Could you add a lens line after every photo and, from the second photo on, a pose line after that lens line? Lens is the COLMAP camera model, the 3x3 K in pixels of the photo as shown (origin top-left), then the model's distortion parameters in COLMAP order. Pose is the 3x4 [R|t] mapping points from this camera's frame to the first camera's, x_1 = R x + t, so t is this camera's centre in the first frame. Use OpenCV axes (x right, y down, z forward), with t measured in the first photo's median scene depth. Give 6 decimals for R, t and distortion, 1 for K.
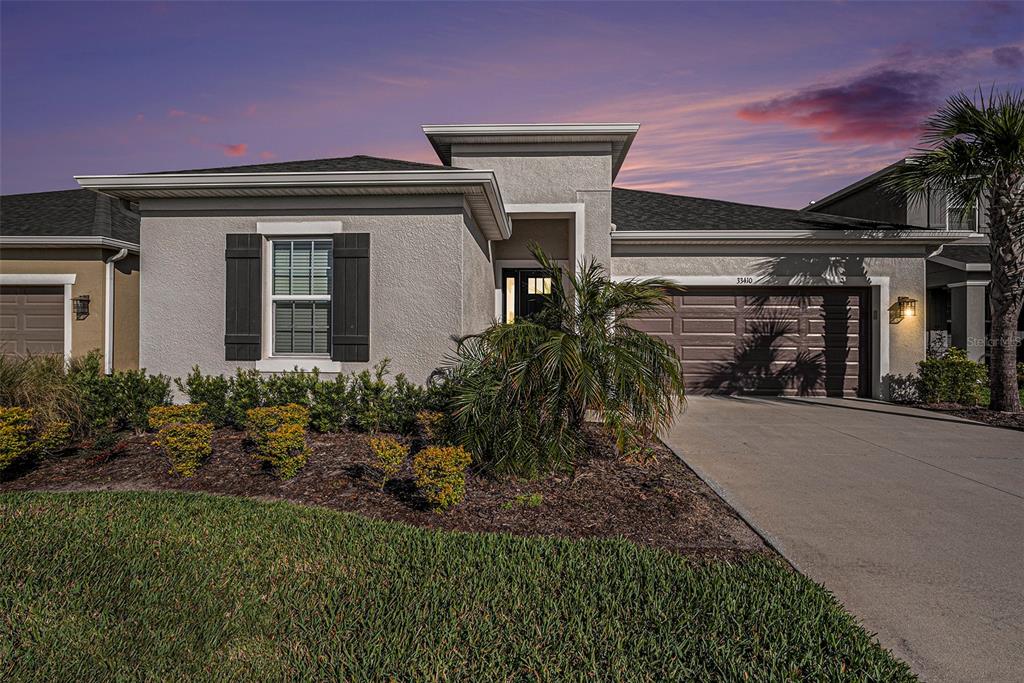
lens RADIAL K [[473.5, 0, 512.0], [0, 473.5, 341.5], [0, 0, 1]] dist [-0.000063, -0.000056]
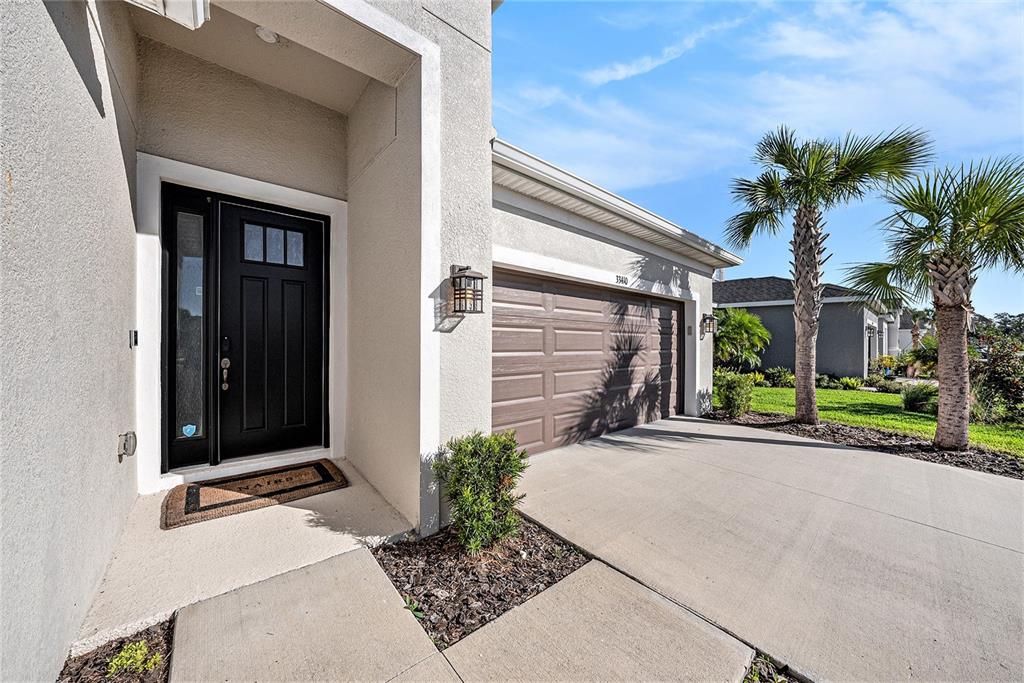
lens RADIAL K [[349.2, 0, 512.1], [0, 349.2, 336.8], [0, 0, 1]] dist [-0.032697, -0.000052]
pose [[0.718269, 0.007578, 0.695724, -0.006087], [-0.002632, 0.999963, -0.008174, -0.035875], [-0.695761, 0.004040, 0.718262, 0.712945]]
